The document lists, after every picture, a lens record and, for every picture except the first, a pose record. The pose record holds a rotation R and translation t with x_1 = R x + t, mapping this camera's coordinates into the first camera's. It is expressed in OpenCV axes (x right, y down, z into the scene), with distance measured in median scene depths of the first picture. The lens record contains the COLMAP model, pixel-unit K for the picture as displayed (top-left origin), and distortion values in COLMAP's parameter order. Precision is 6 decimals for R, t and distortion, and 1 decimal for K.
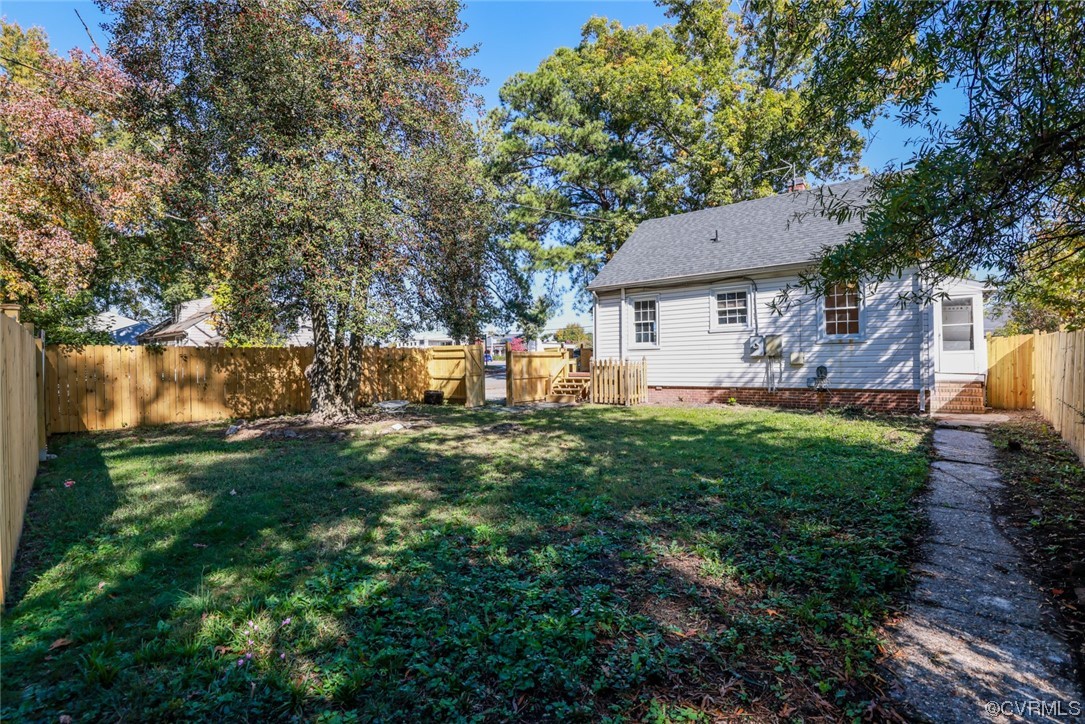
lens RADIAL K [[496.9, 0, 547.6], [0, 496.9, 365.4], [0, 0, 1]] dist [-0.024021, 0.005612]
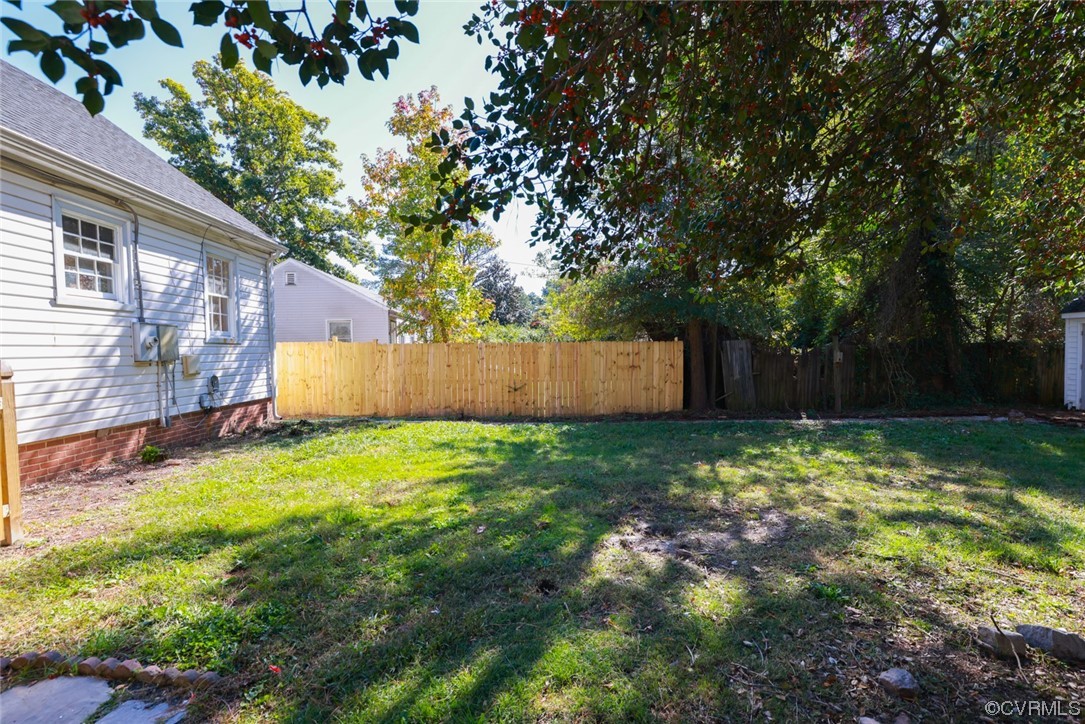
lens RADIAL K [[496.9, 0, 547.6], [0, 496.9, 365.4], [0, 0, 1]] dist [-0.024021, 0.005612]
pose [[-0.651010, -0.000425, 0.759069, -0.234441], [0.028773, 0.999267, 0.025236, -0.014566], [-0.758523, 0.038270, -0.650521, 0.949086]]
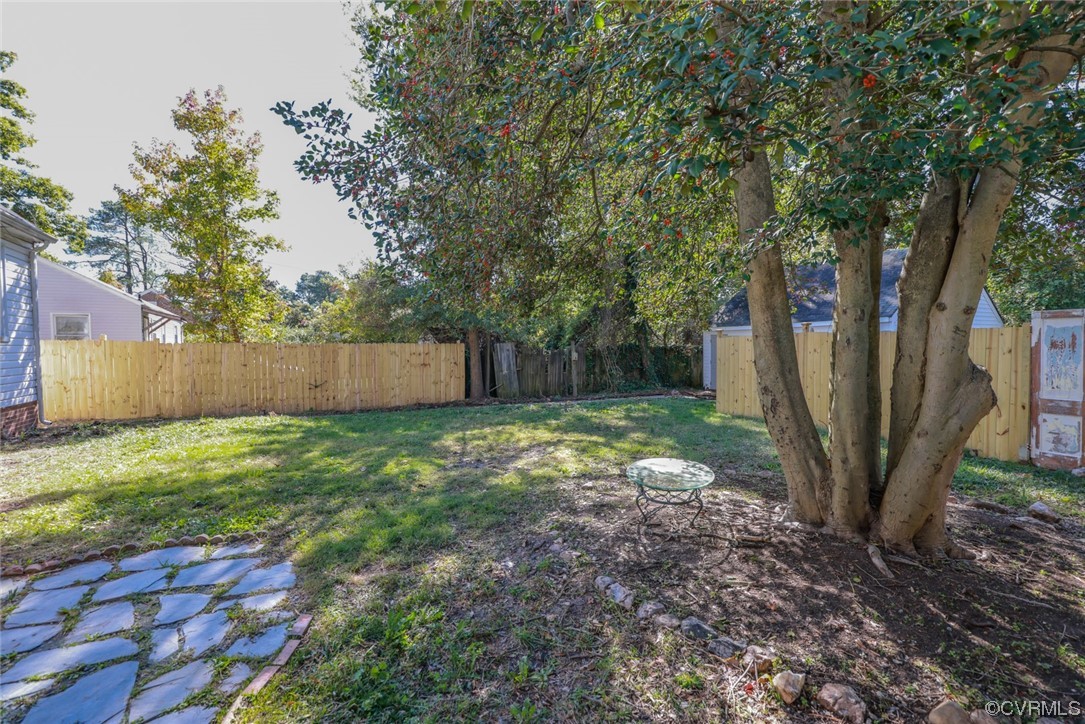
lens RADIAL K [[496.9, 0, 547.6], [0, 496.9, 365.4], [0, 0, 1]] dist [-0.024021, 0.005612]
pose [[-0.922887, 0.007330, 0.385001, -0.313097], [0.023456, 0.999032, 0.037205, -0.017076], [-0.384355, 0.043366, -0.922166, 1.136766]]
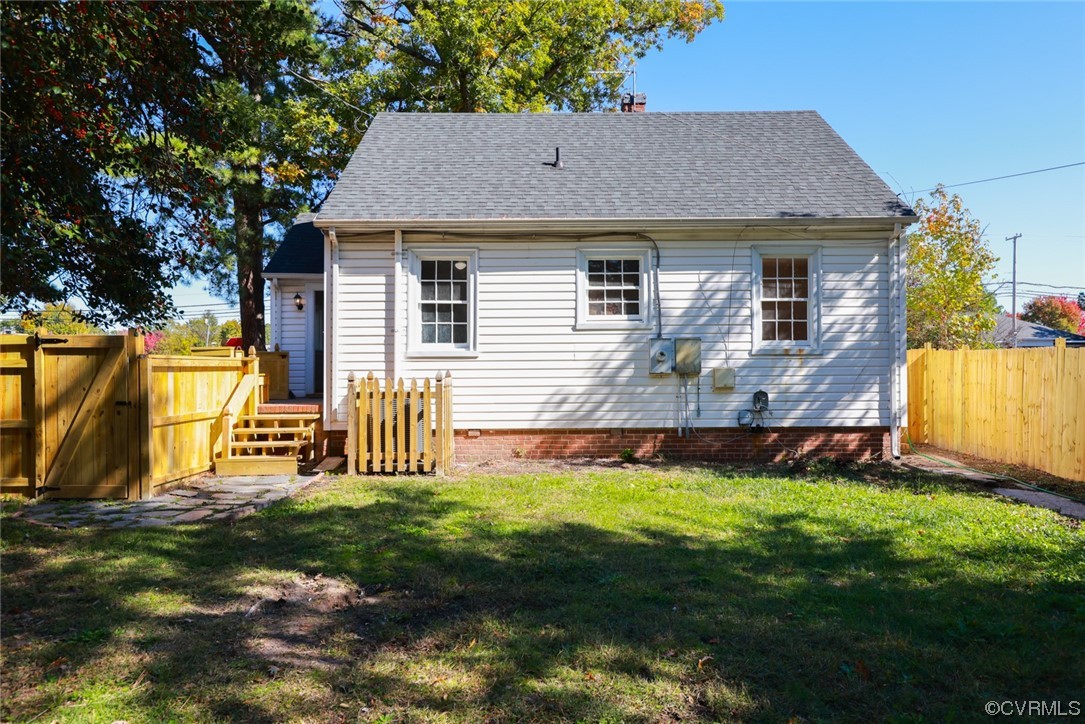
lens RADIAL K [[729.7, 0, 544.0], [0, 729.7, 366.5], [0, 0, 1]] dist [-0.002967, -0.000643]
pose [[0.791712, 0.012230, 0.610772, -0.188353], [-0.002489, 0.999856, -0.016795, -0.011653], [-0.610889, 0.011776, 0.791629, 0.384662]]
